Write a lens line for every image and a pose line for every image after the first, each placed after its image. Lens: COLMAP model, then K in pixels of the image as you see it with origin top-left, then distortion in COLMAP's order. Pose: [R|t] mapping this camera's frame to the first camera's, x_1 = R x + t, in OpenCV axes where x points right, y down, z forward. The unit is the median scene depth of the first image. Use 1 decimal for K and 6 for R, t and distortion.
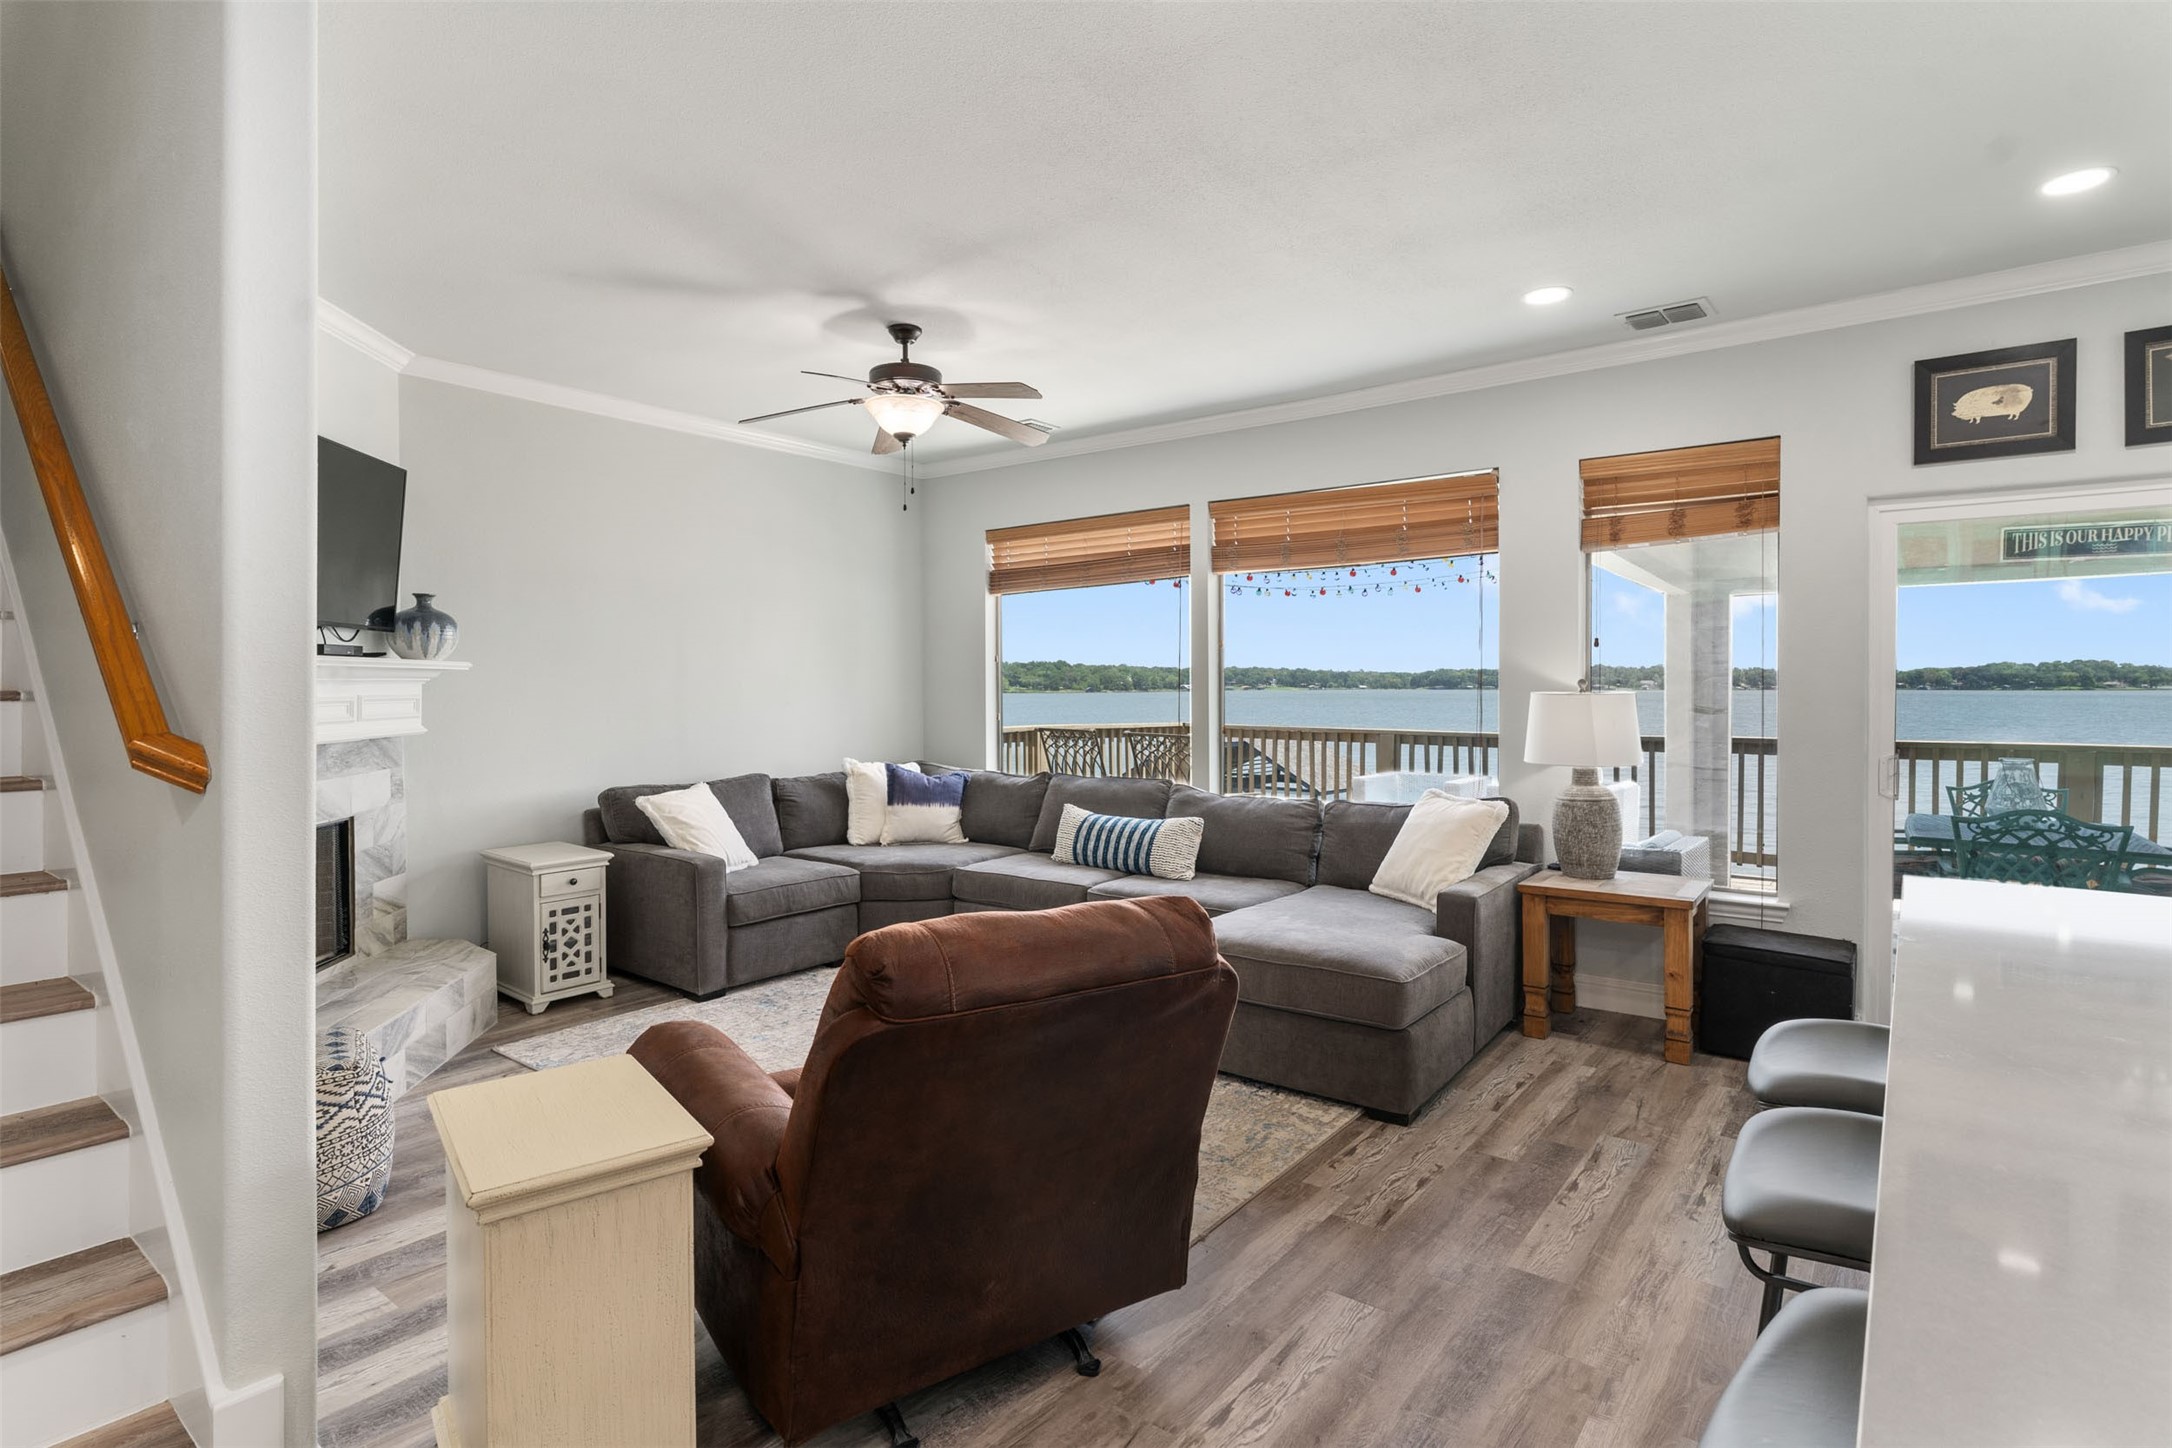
lens RADIAL K [[1113.2, 0, 1030.9], [0, 1113.2, 692.8], [0, 0, 1]] dist [-0.012023, 0.001275]
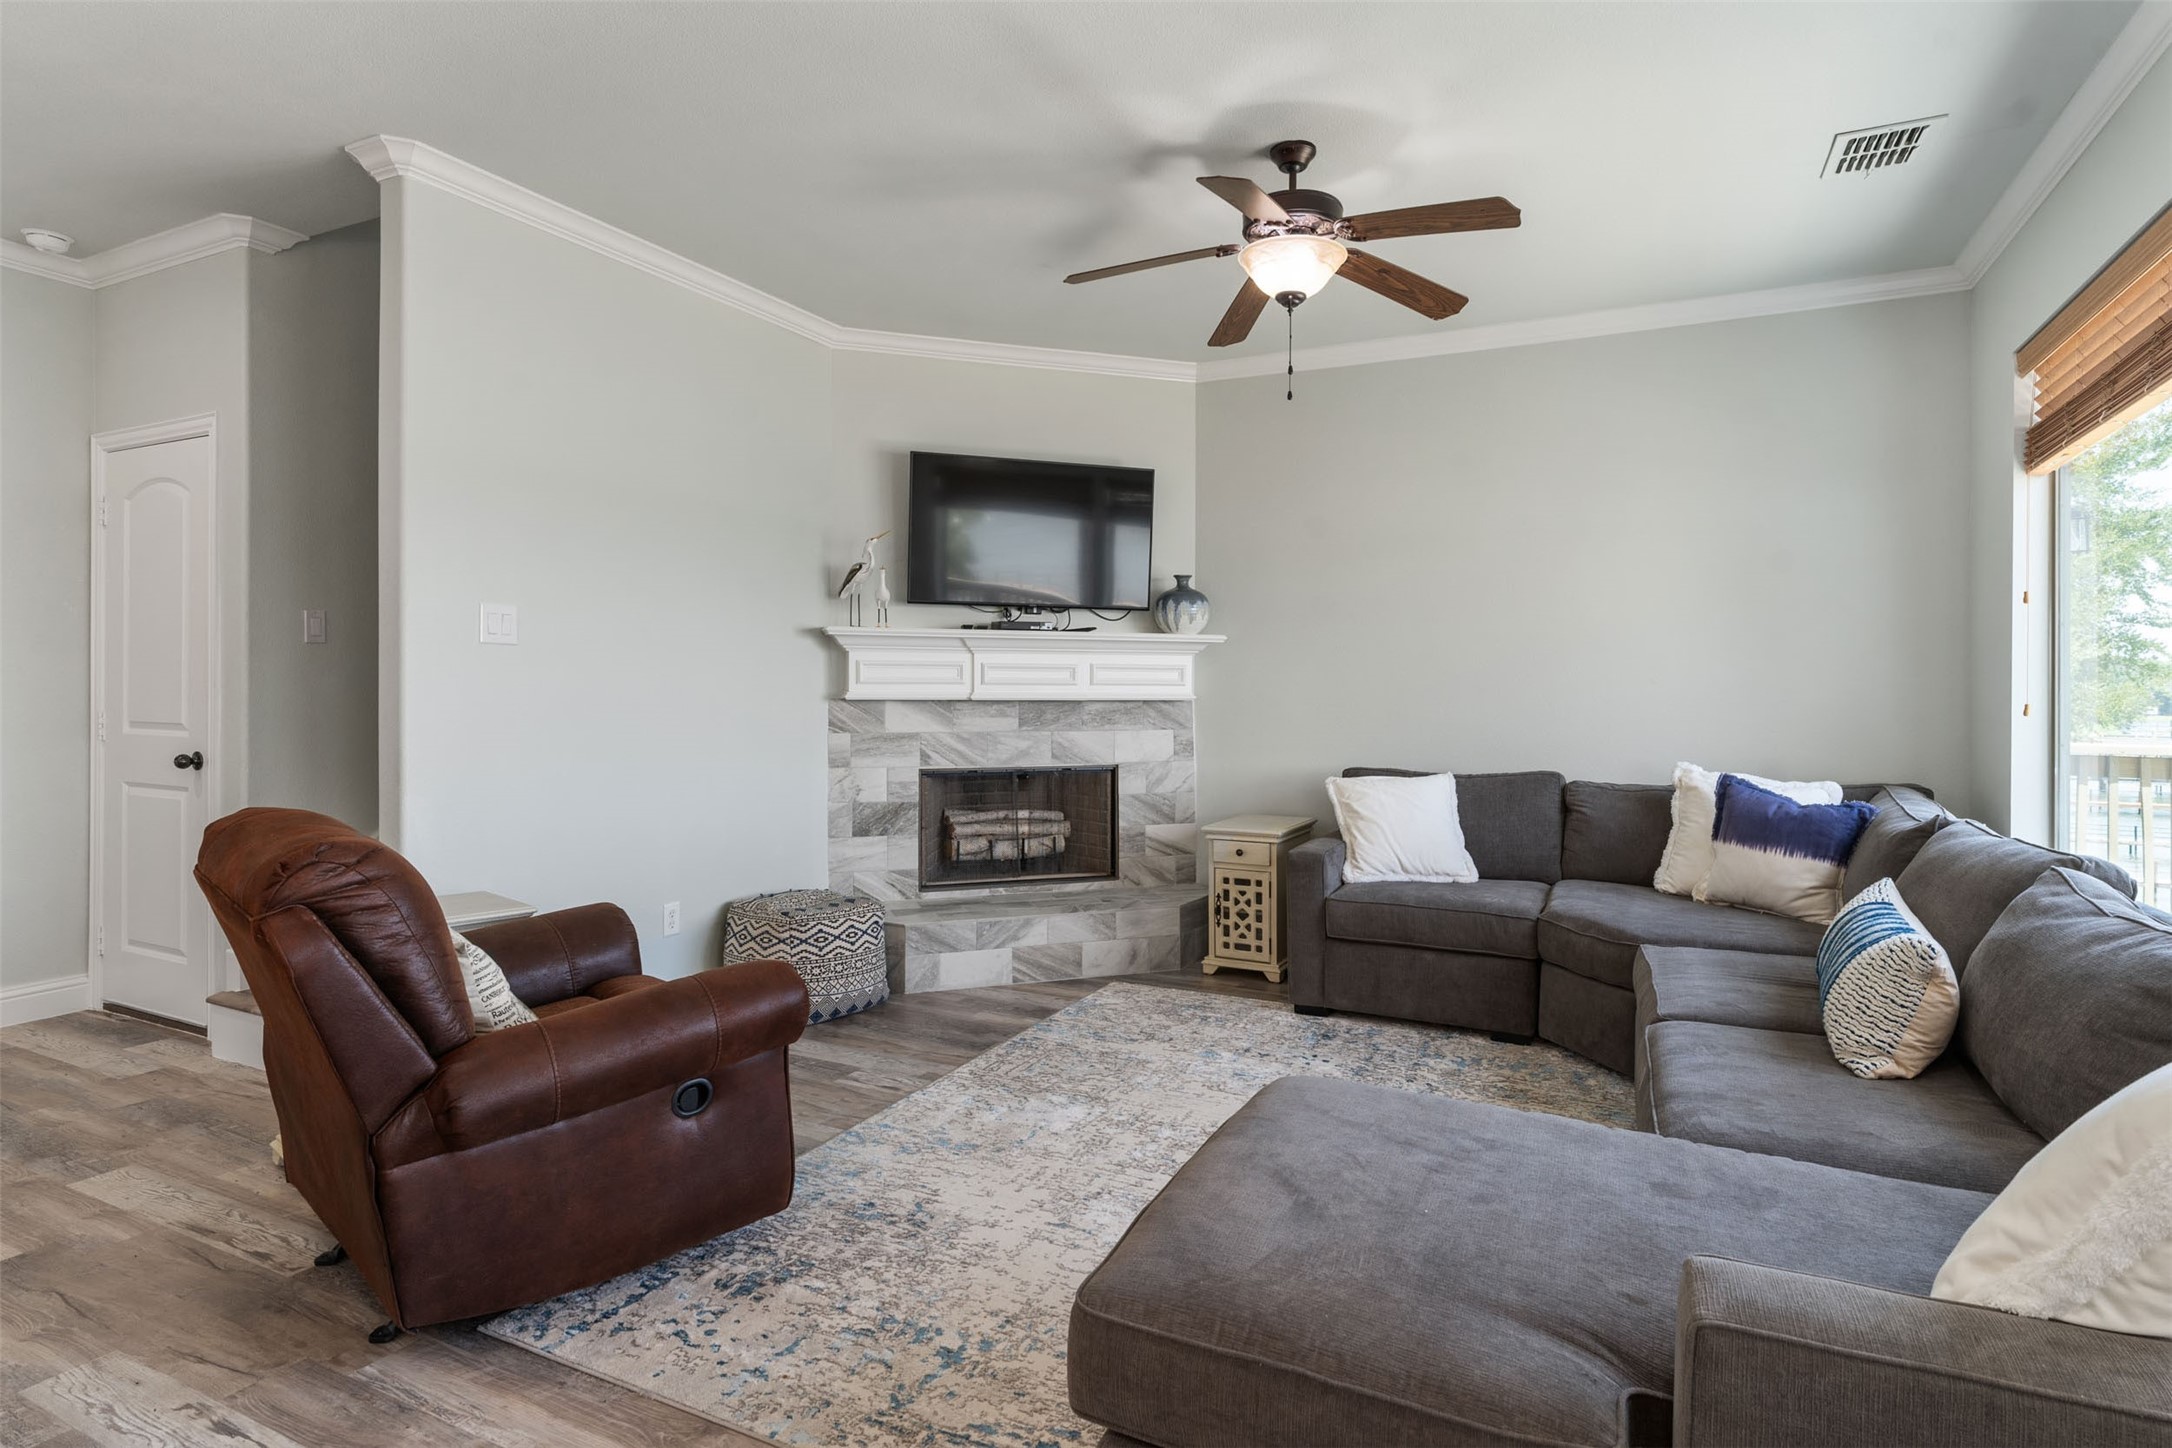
lens RADIAL K [[1113.2, 0, 1102.3], [0, 1113.2, 687.5], [0, 0, 1]] dist [-0.012023, 0.001275]
pose [[0.209853, 0.004890, -0.977721, 0.528376], [-0.013624, 0.999905, 0.002076, 0.022956], [0.977638, 0.012885, 0.209899, 0.671119]]
